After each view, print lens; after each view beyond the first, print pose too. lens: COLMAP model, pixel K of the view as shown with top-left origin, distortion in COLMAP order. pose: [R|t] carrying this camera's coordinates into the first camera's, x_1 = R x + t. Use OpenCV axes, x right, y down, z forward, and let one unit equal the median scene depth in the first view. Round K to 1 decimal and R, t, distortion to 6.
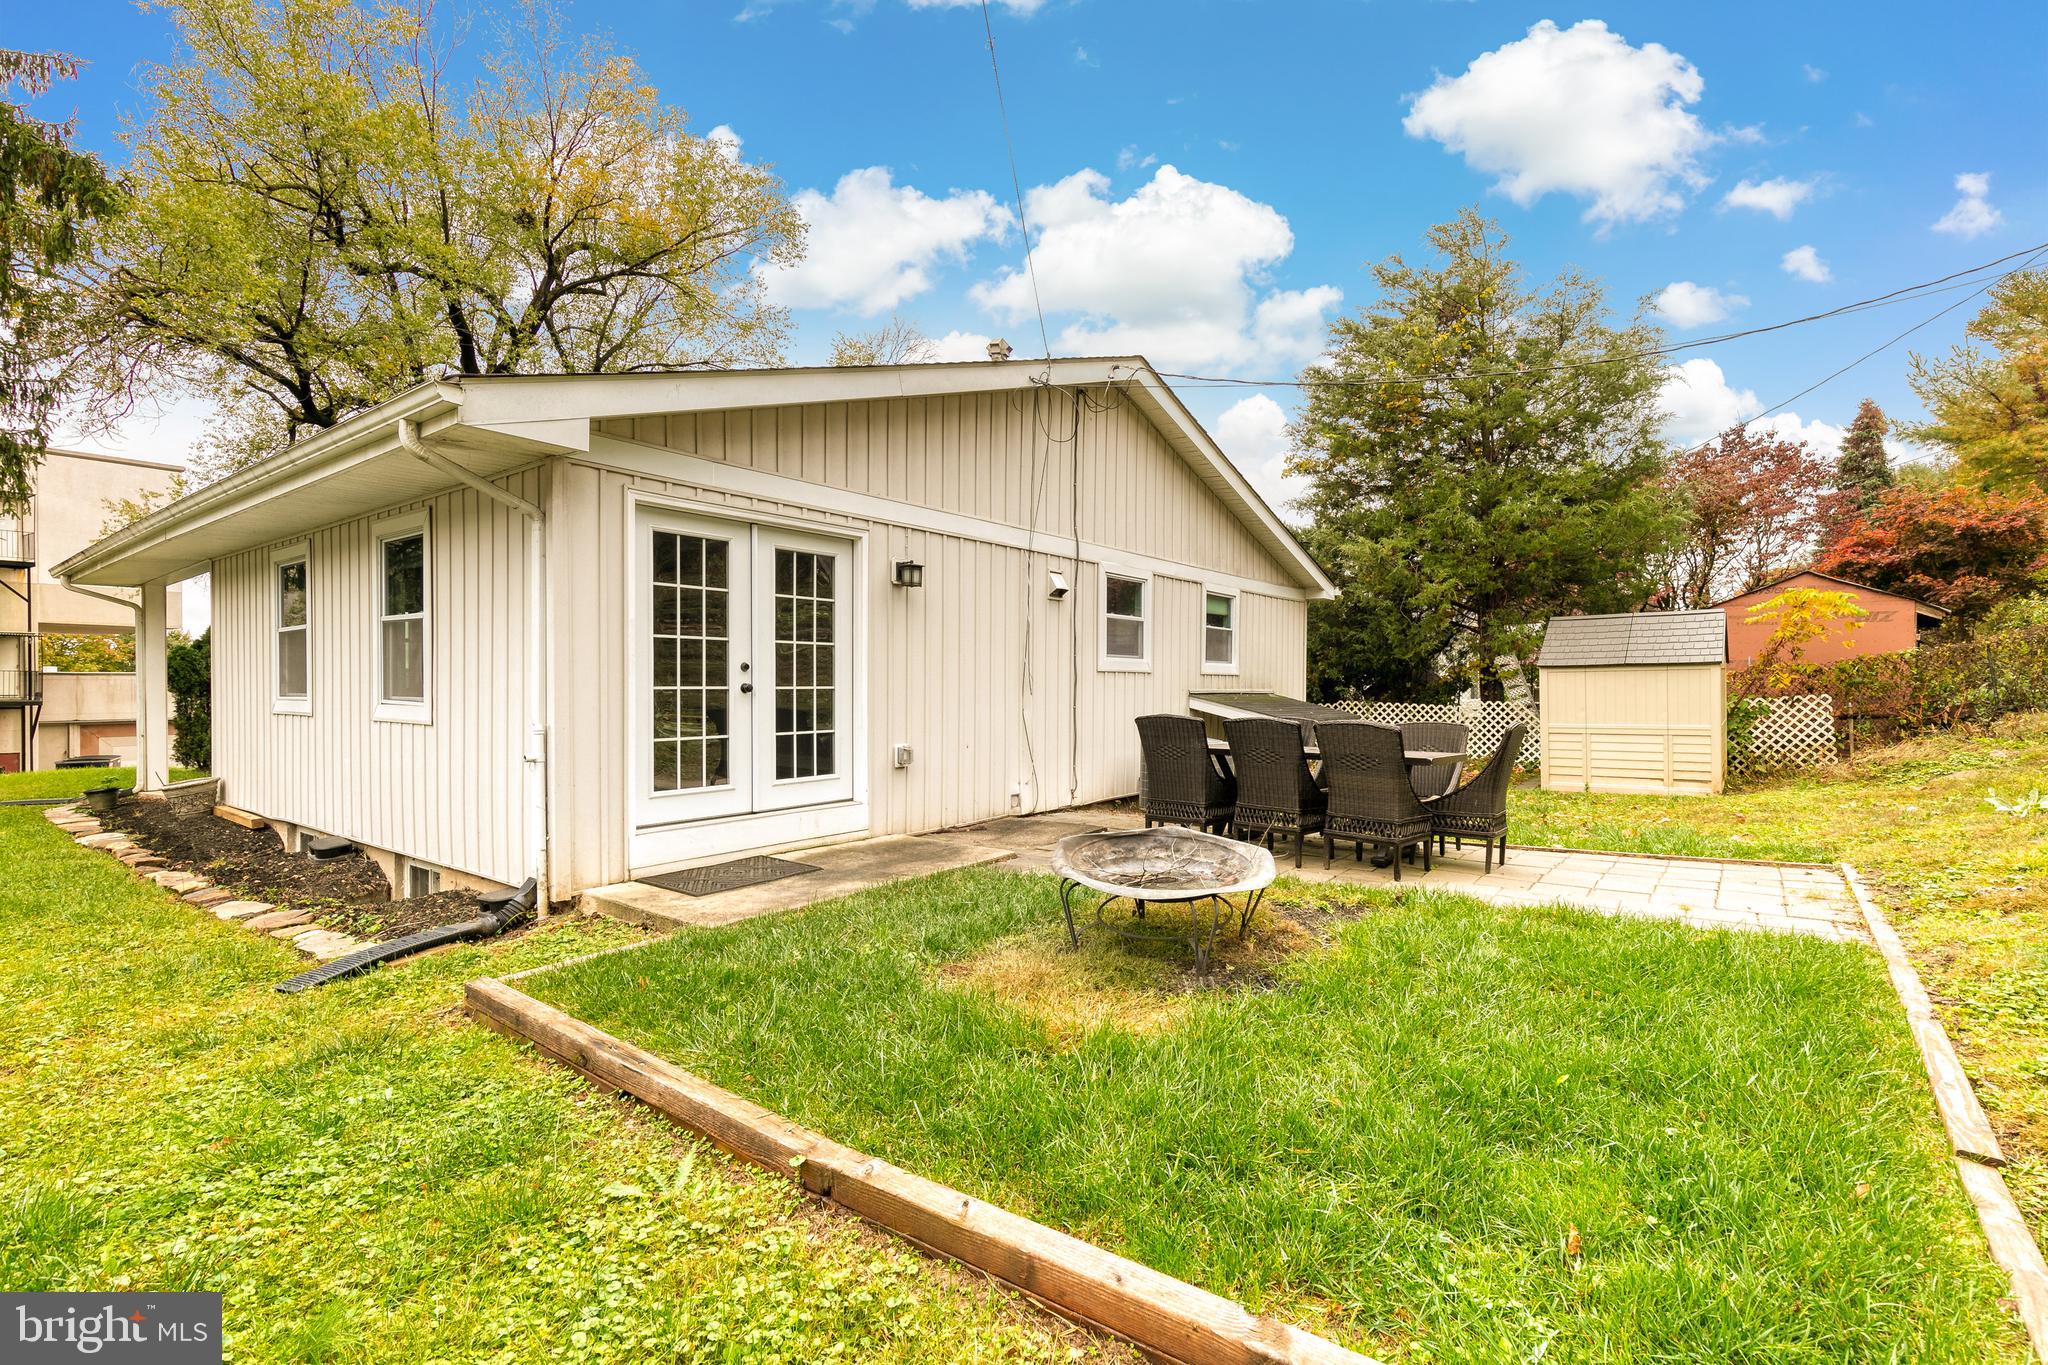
lens RADIAL K [[944.7, 0, 1024.0], [0, 944.7, 682.5], [0, 0, 1]] dist [0.042512, 0.000002]
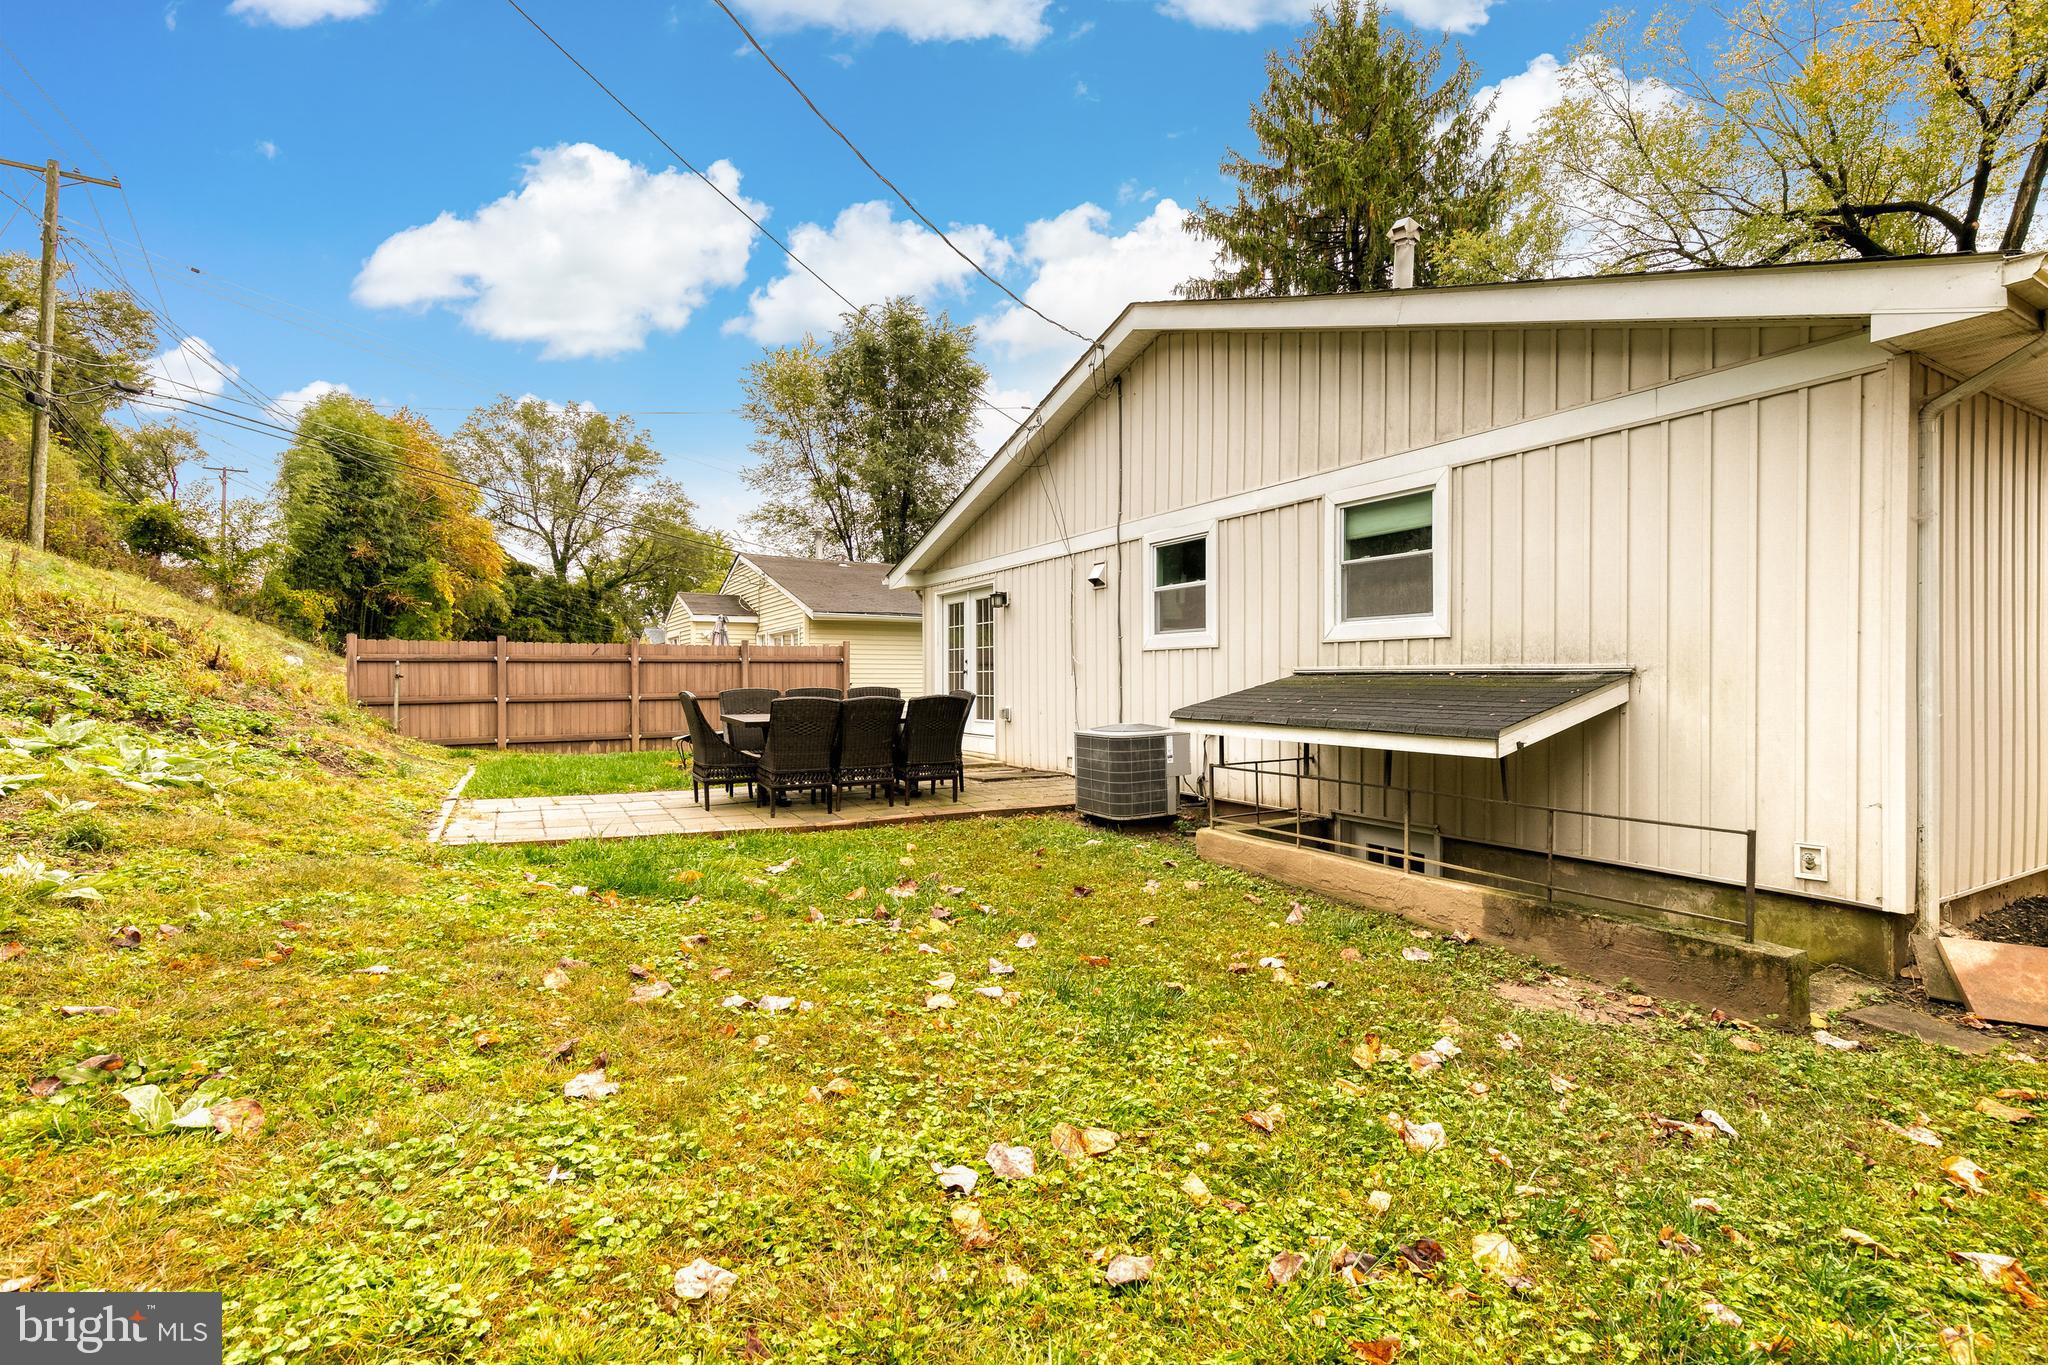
lens RADIAL K [[944.7, 0, 1024.0], [0, 944.7, 682.5], [0, 0, 1]] dist [0.042512, 0.000002]
pose [[-0.389474, 0.009635, -0.920987, 0.945920], [0.017734, 0.999838, 0.002960, 0.014774], [0.920867, -0.015180, -0.389582, 1.178605]]
